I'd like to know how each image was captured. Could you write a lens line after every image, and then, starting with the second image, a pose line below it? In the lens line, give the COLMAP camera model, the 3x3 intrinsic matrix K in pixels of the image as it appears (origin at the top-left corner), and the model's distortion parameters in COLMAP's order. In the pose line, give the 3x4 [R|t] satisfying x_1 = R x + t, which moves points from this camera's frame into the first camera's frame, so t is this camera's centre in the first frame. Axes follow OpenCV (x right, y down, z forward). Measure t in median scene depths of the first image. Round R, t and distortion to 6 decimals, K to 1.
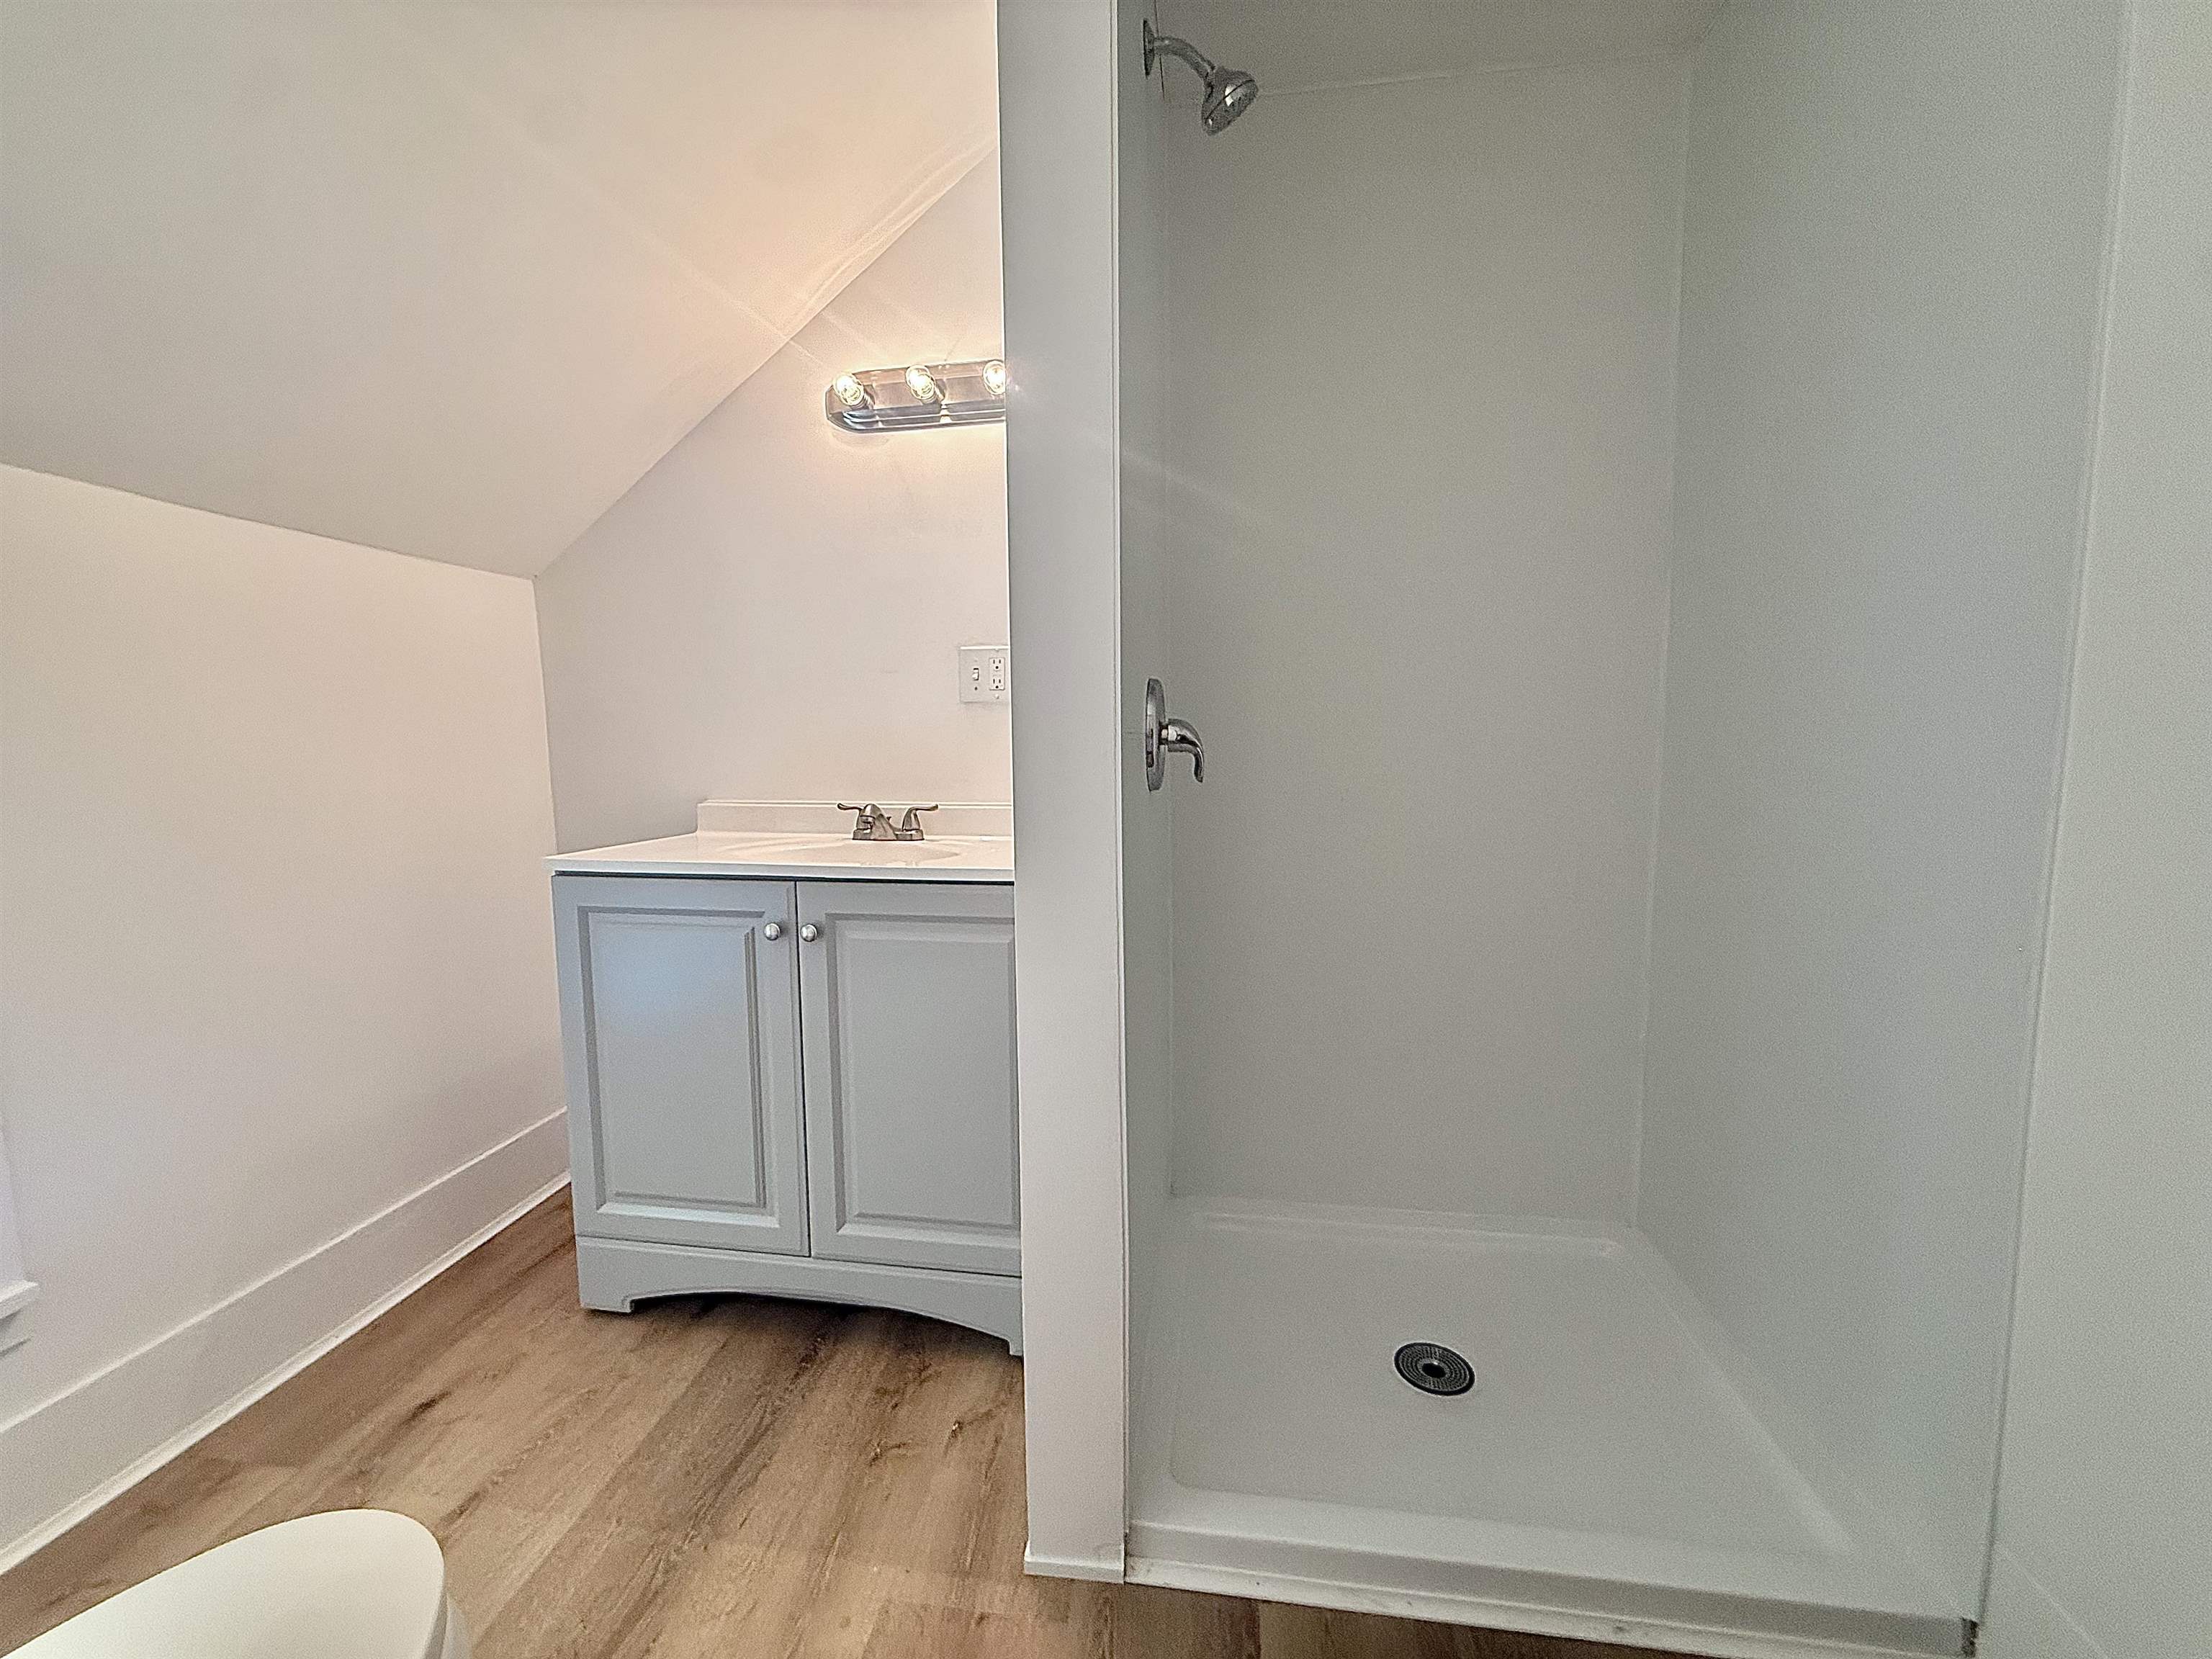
lens RADIAL K [[880.1, 0, 1099.4], [0, 880.1, 827.3], [0, 0, 1]] dist [0.002730, -0.000221]
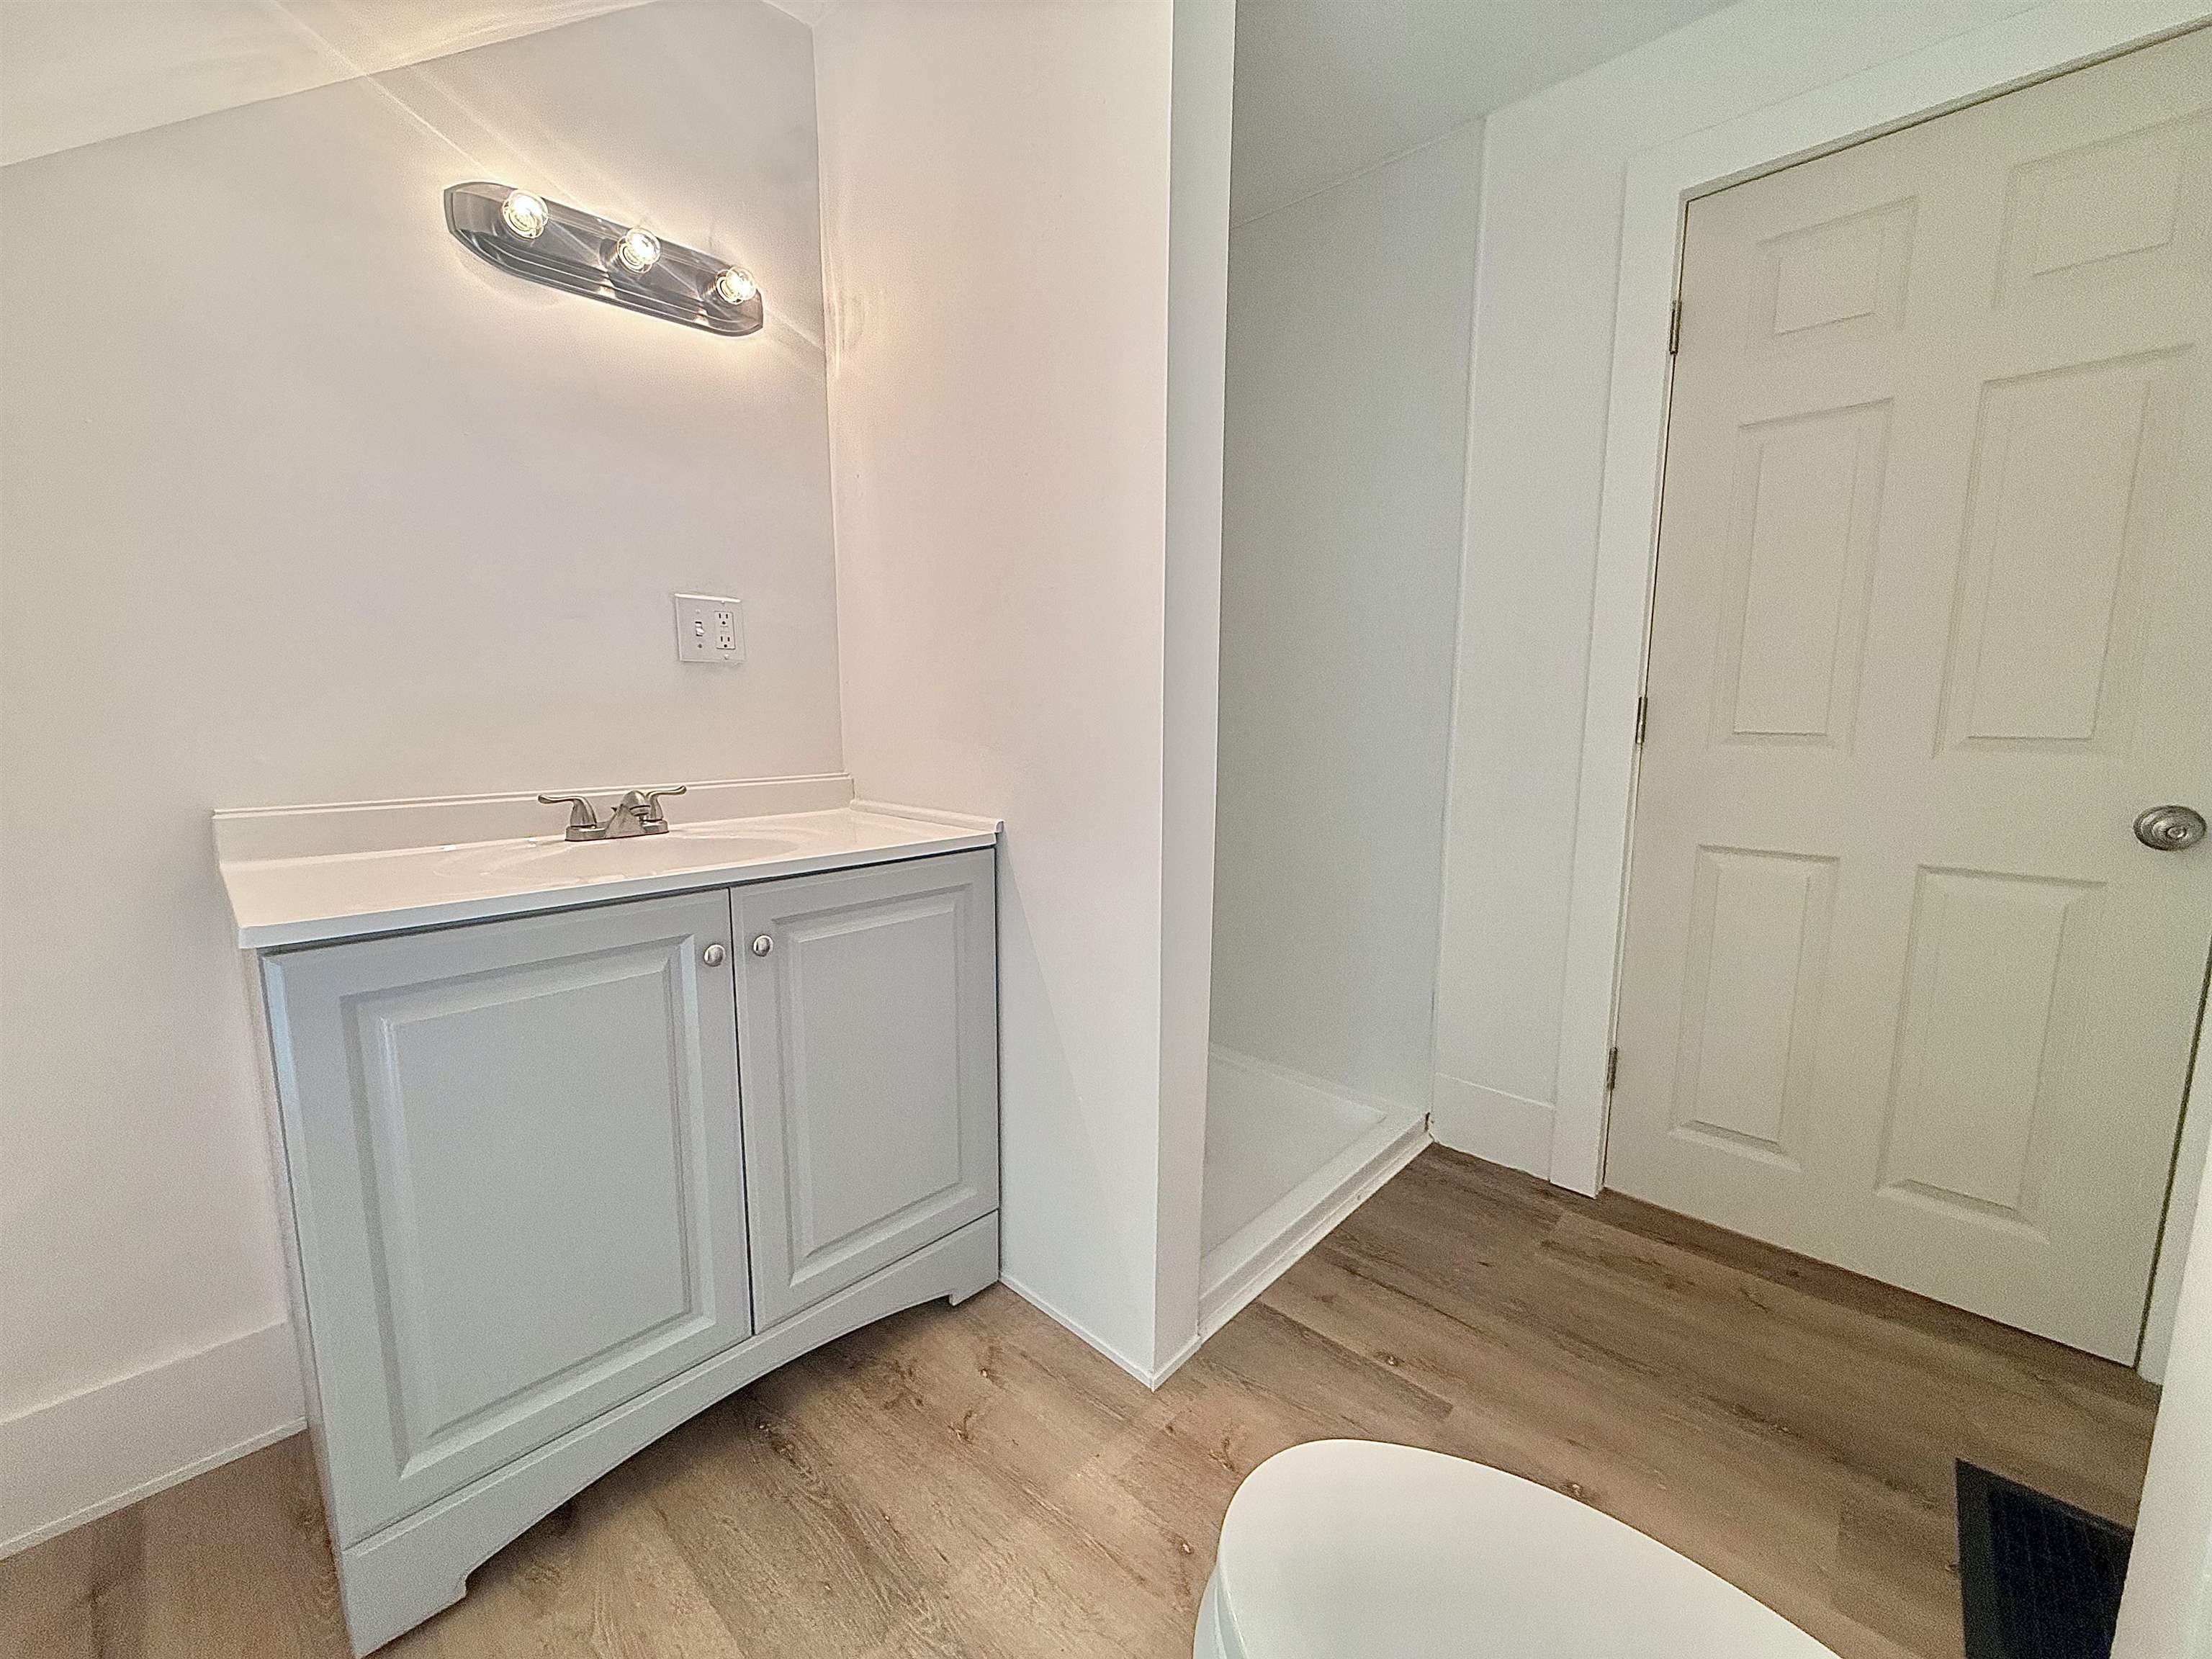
lens RADIAL K [[880.1, 0, 1101.5], [0, 880.1, 827.2], [0, 0, 1]] dist [0.002730, -0.000221]
pose [[0.574084, -0.110689, 0.811280, -0.764666], [0.072137, 0.993805, 0.084546, -0.035462], [-0.815613, 0.009986, 0.578512, 0.247637]]
